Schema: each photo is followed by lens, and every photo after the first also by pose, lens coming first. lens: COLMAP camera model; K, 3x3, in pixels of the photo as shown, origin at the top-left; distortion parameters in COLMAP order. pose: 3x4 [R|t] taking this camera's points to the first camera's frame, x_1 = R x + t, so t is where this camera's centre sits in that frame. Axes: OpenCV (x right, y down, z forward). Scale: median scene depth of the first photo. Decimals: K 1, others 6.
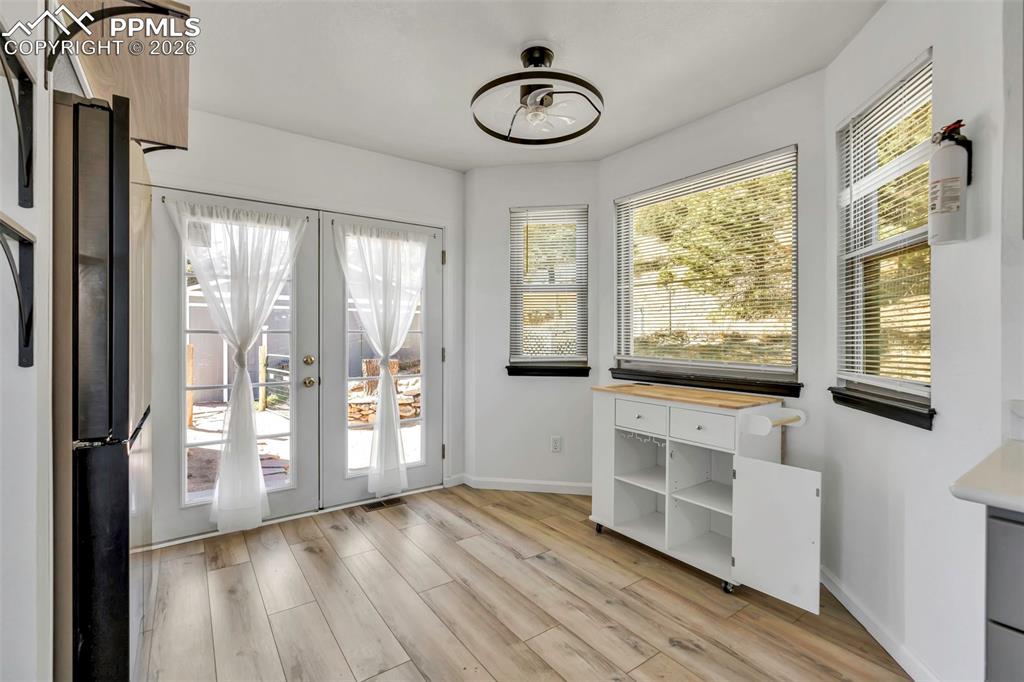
lens RADIAL K [[461.5, 0, 512.0], [0, 461.5, 341.0], [0, 0, 1]] dist [-0.006661, 0.000308]
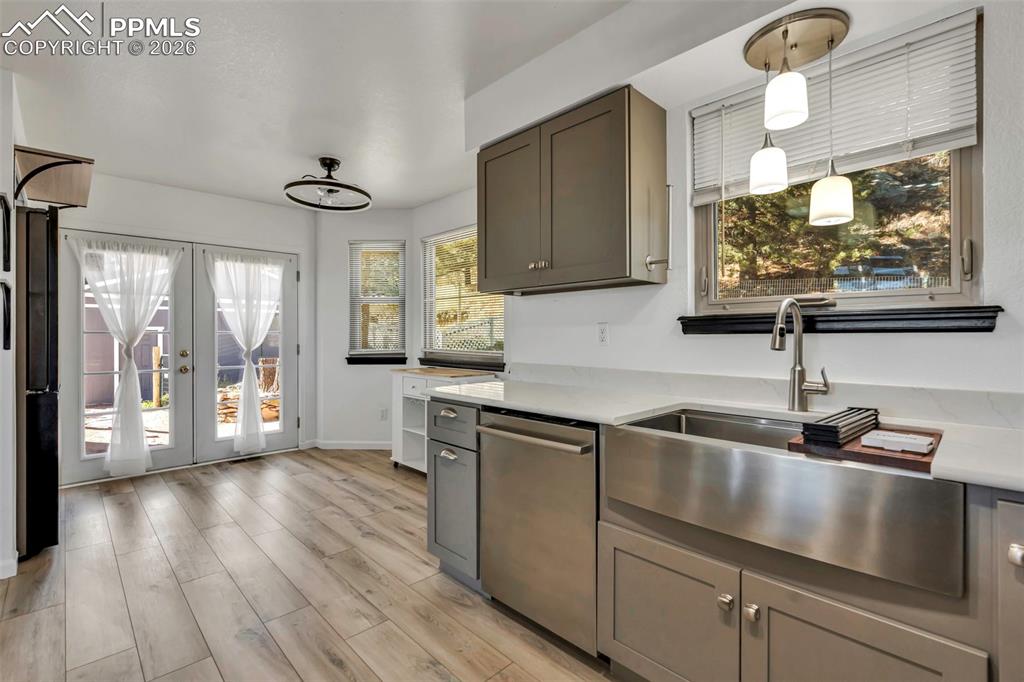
lens RADIAL K [[476.5, 0, 512.0], [0, 476.5, 341.0], [0, 0, 1]] dist [0.000769, 0.000216]
pose [[0.990746, -0.004707, 0.135650, 0.325374], [0.004902, 0.999987, -0.001099, 0.011442], [-0.135644, 0.001754, 0.990756, -0.522964]]
